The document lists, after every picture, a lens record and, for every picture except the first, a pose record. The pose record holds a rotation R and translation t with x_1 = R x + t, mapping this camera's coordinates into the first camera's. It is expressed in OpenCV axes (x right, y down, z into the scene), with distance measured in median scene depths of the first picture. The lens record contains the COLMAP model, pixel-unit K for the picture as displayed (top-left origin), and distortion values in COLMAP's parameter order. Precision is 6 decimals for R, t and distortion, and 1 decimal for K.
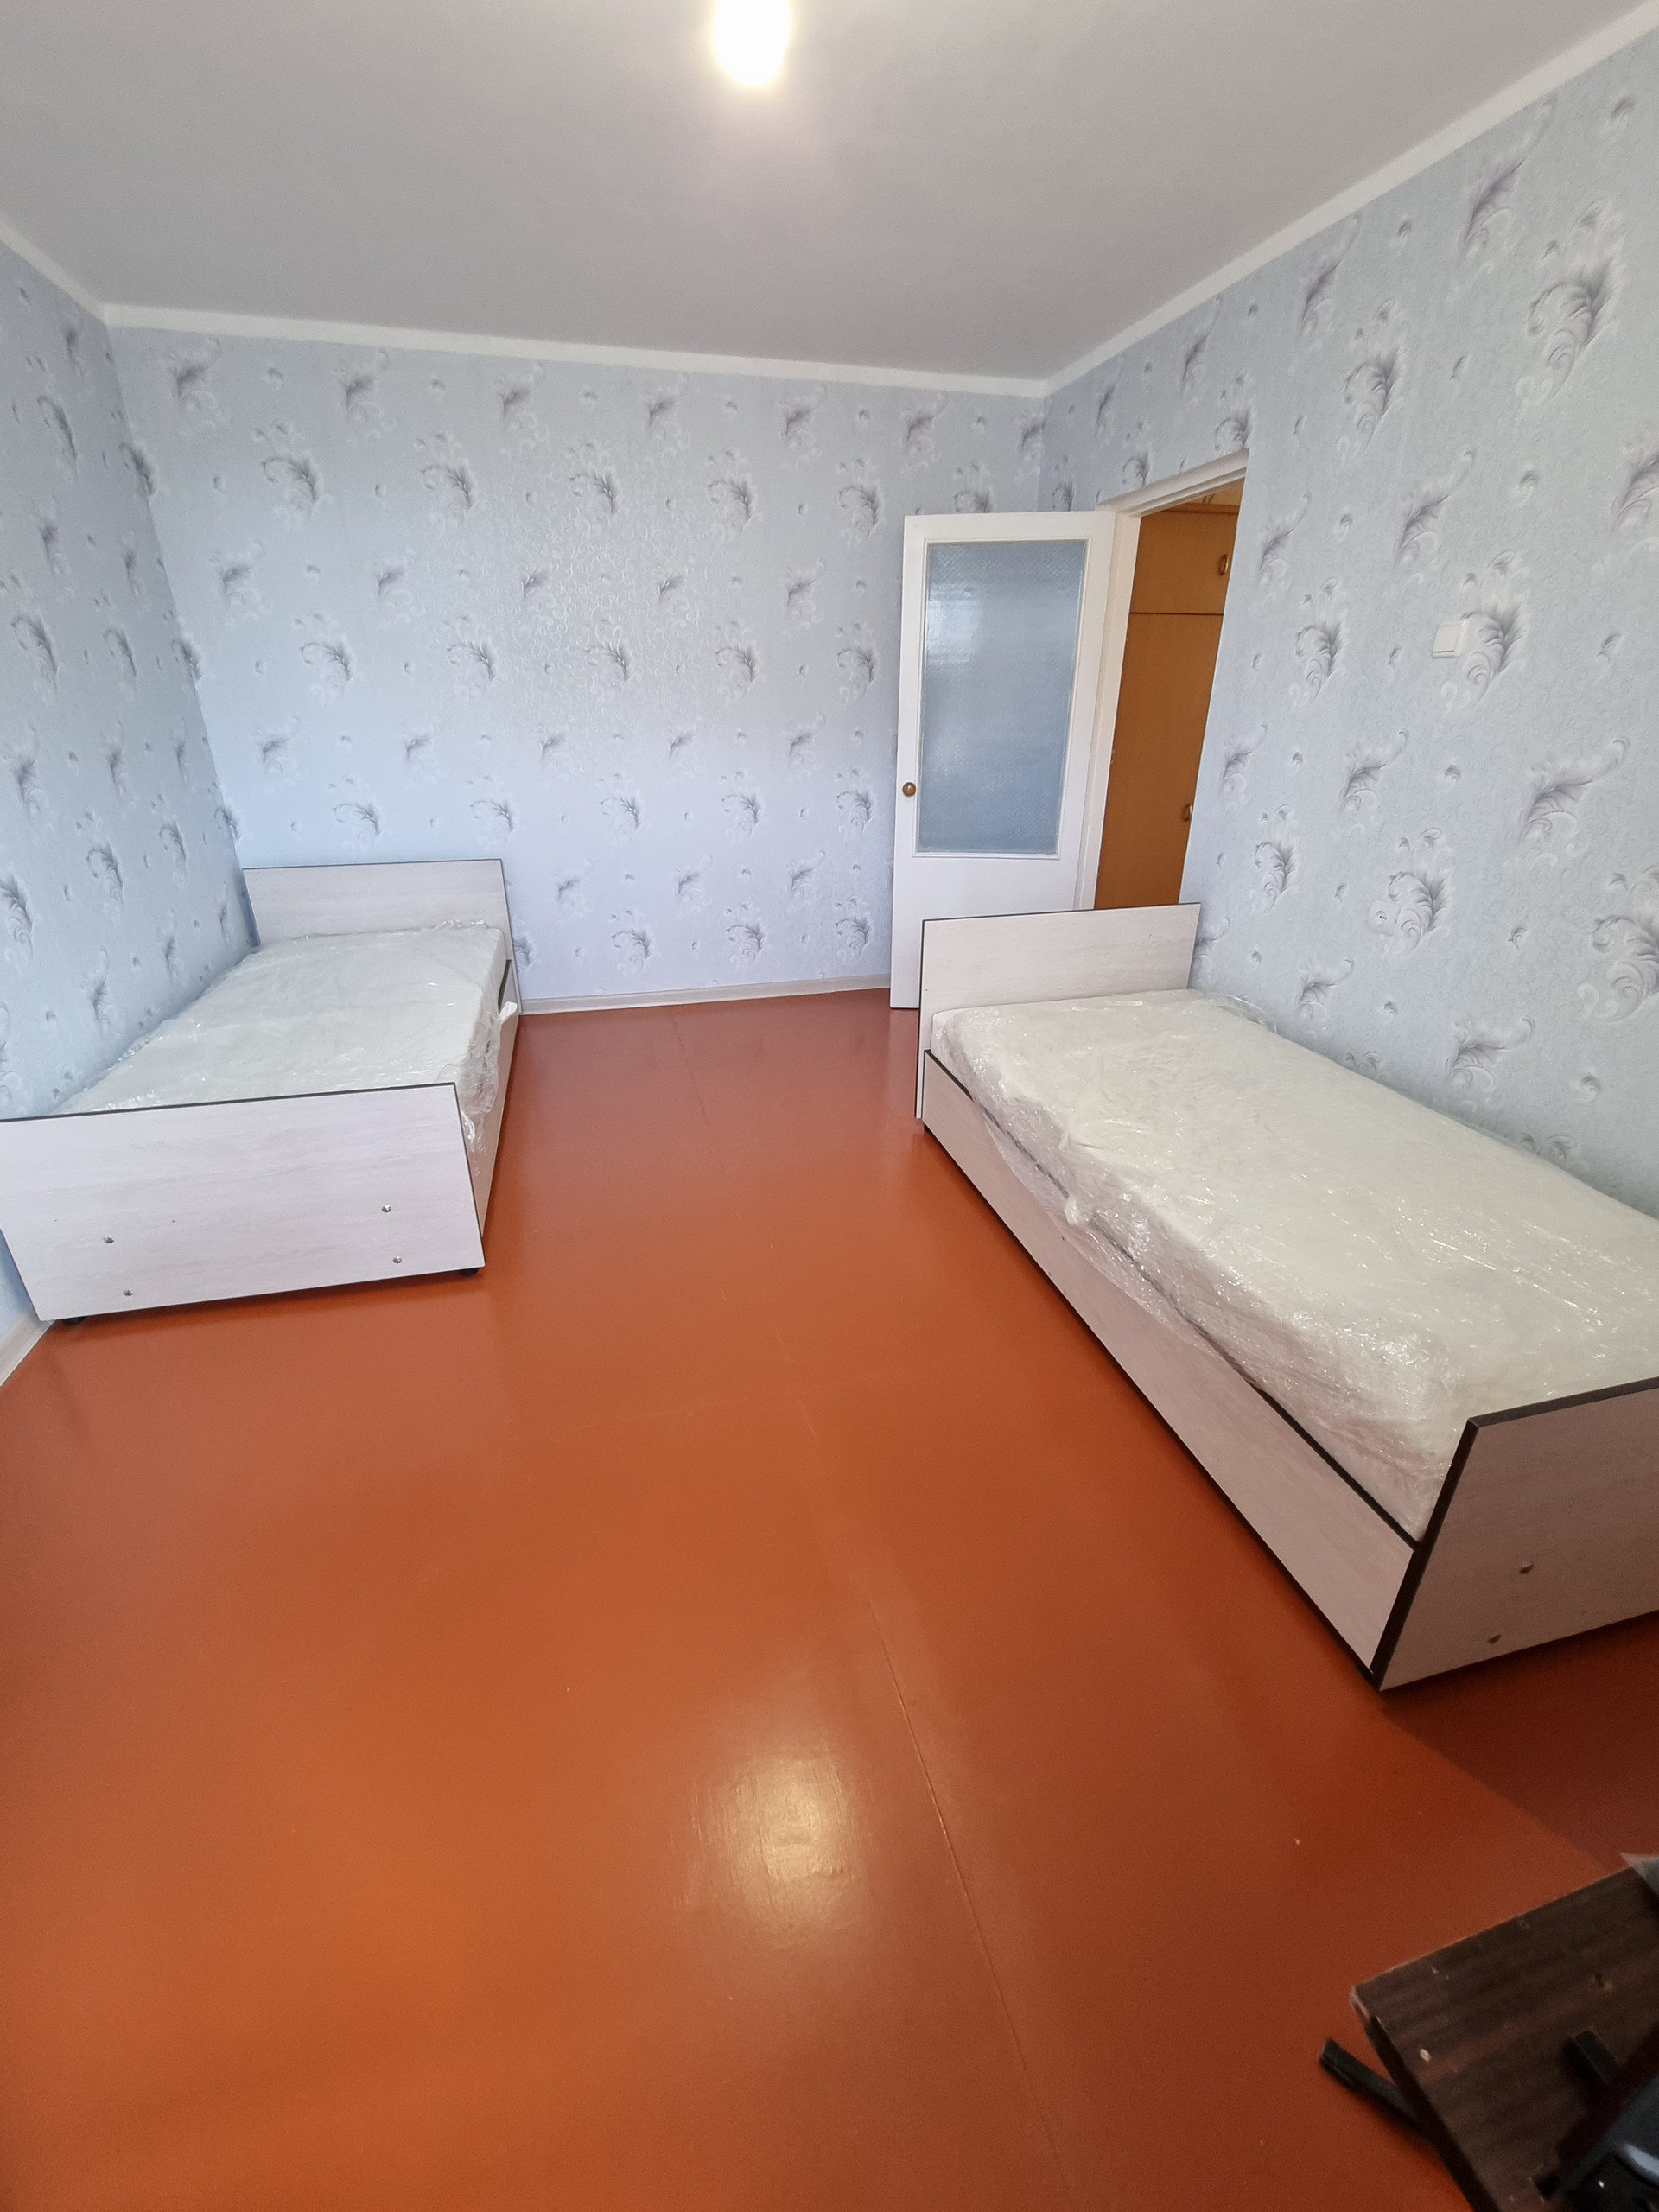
lens RADIAL K [[909.2, 0, 828.1], [0, 909.2, 1102.6], [0, 0, 1]] dist [-0.005818, 0.000256]
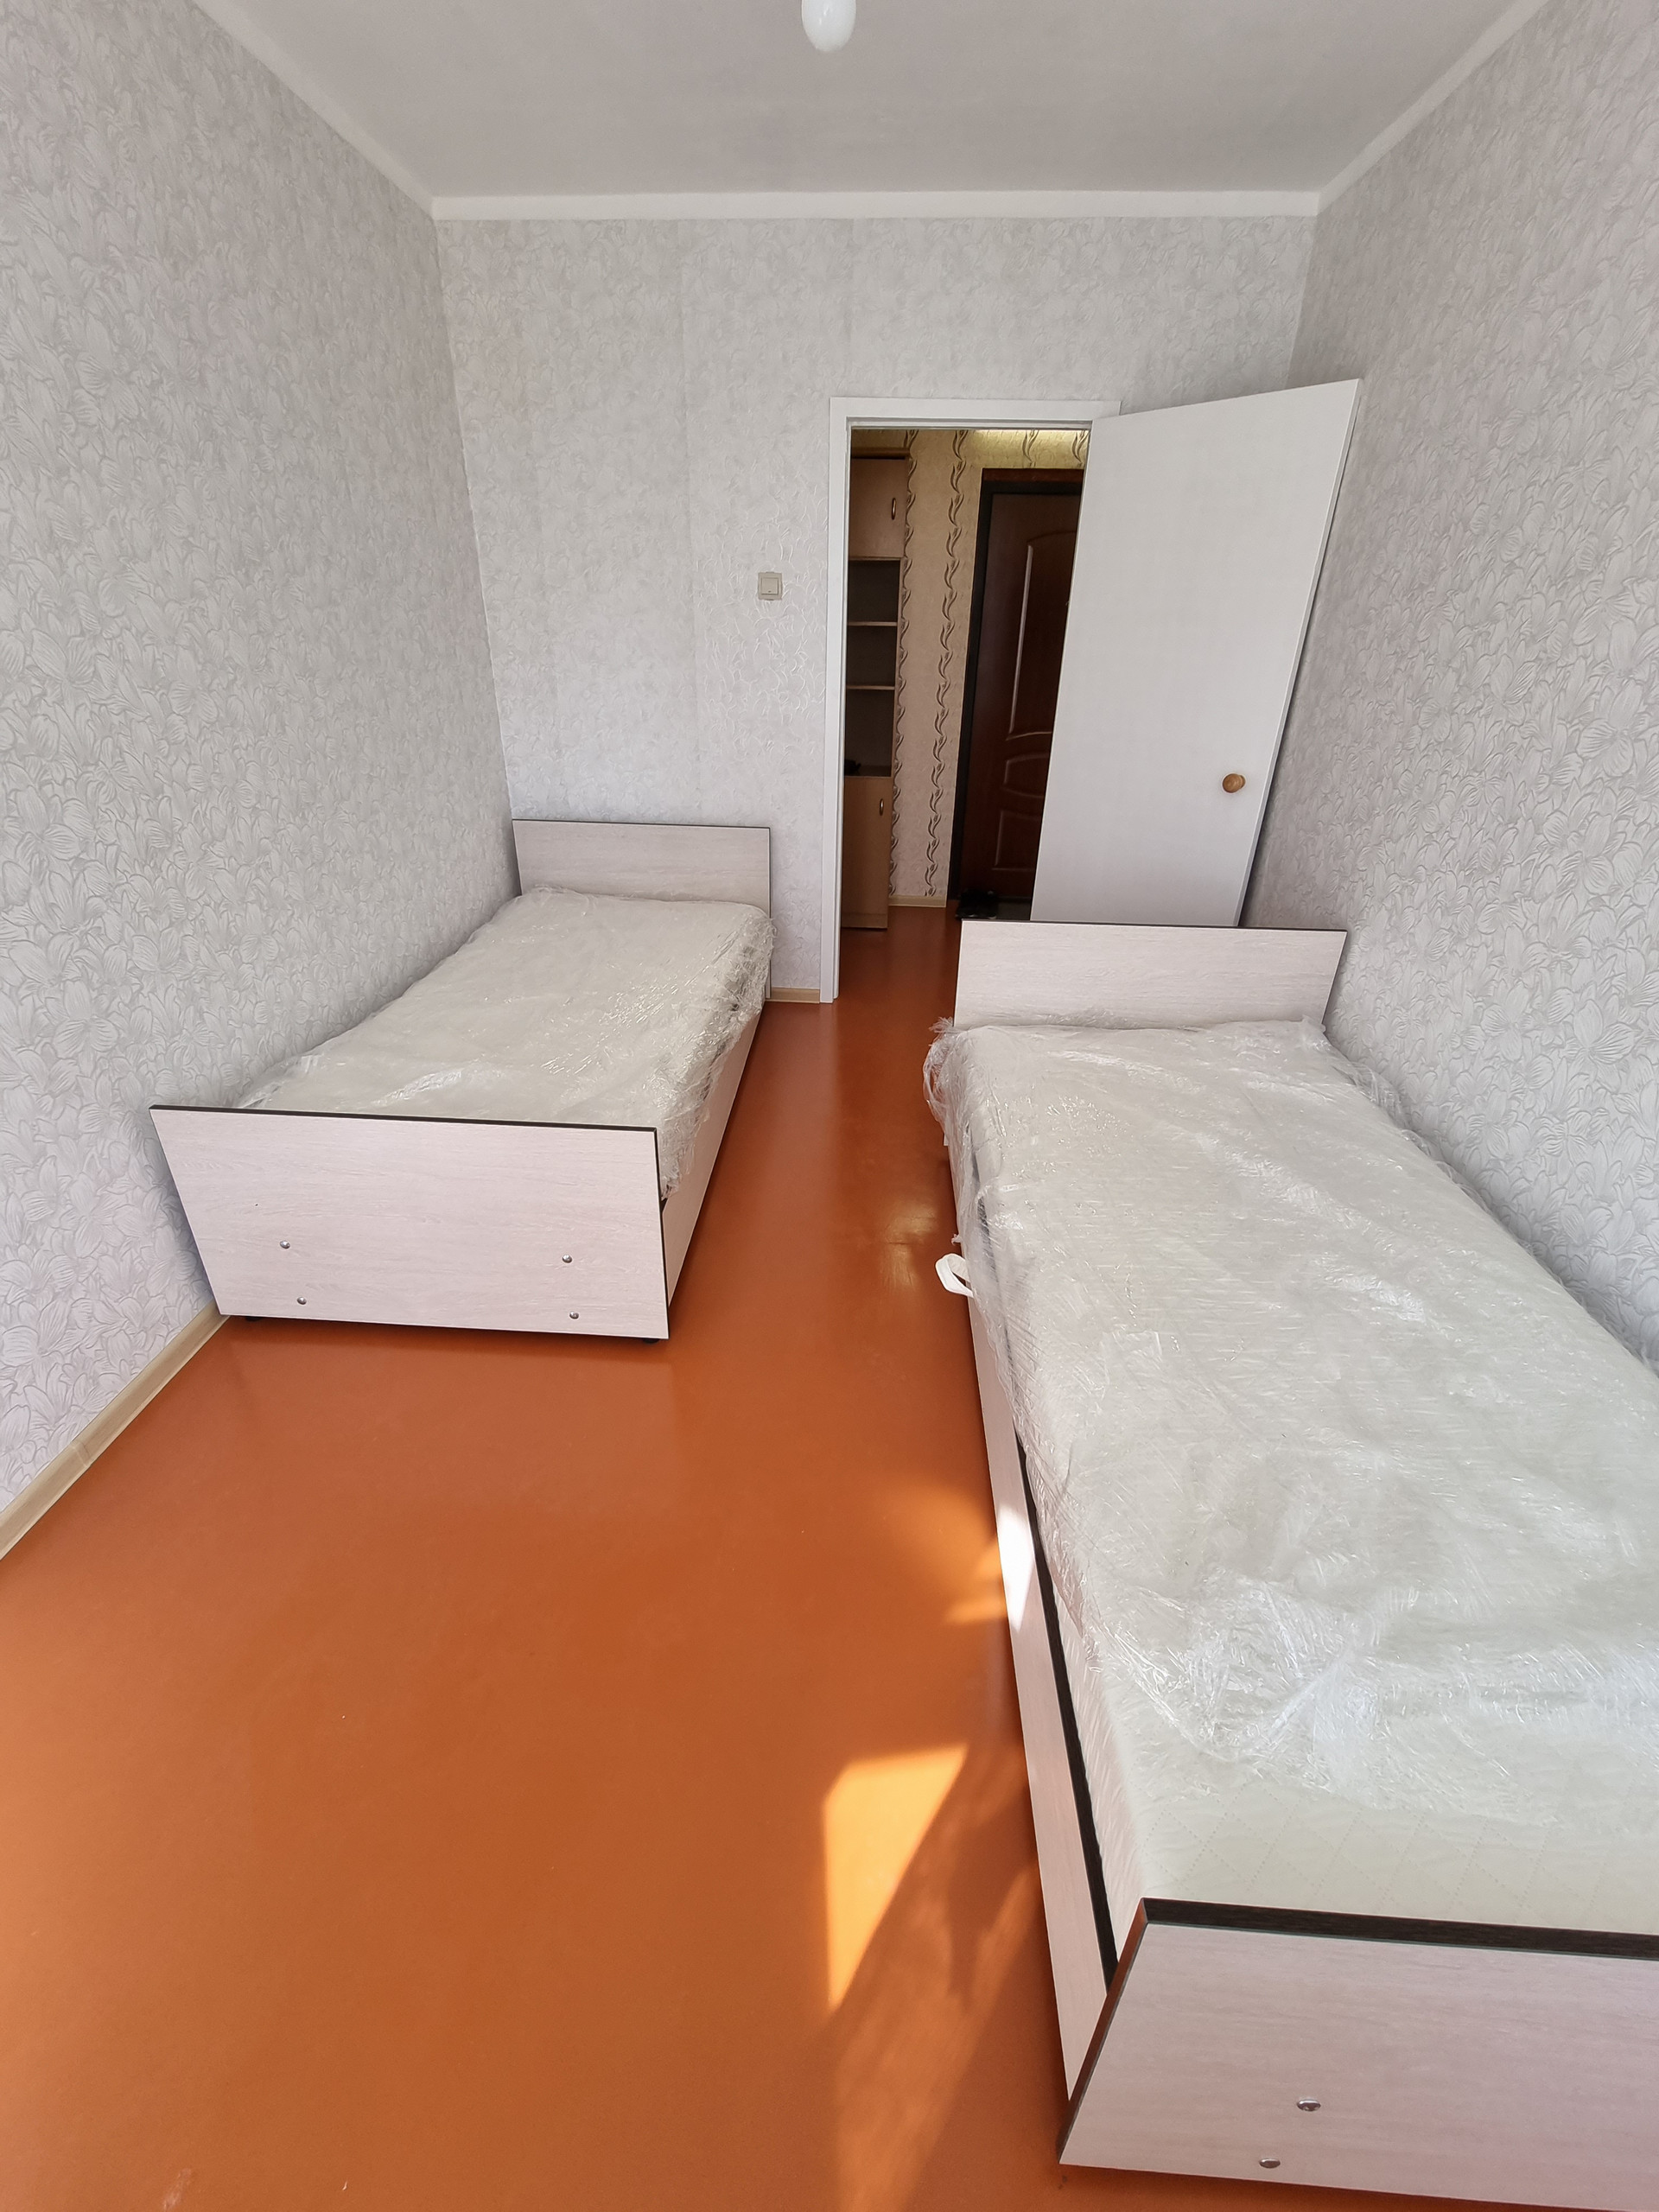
lens RADIAL K [[909.2, 0, 826.0], [0, 909.2, 1106.1], [0, 0, 1]] dist [-0.005818, 0.000256]
pose [[0.956070, 0.149443, -0.252185, -0.061689], [-0.136586, 0.988302, 0.067844, -0.106955], [0.259374, -0.030419, 0.965298, 0.239138]]
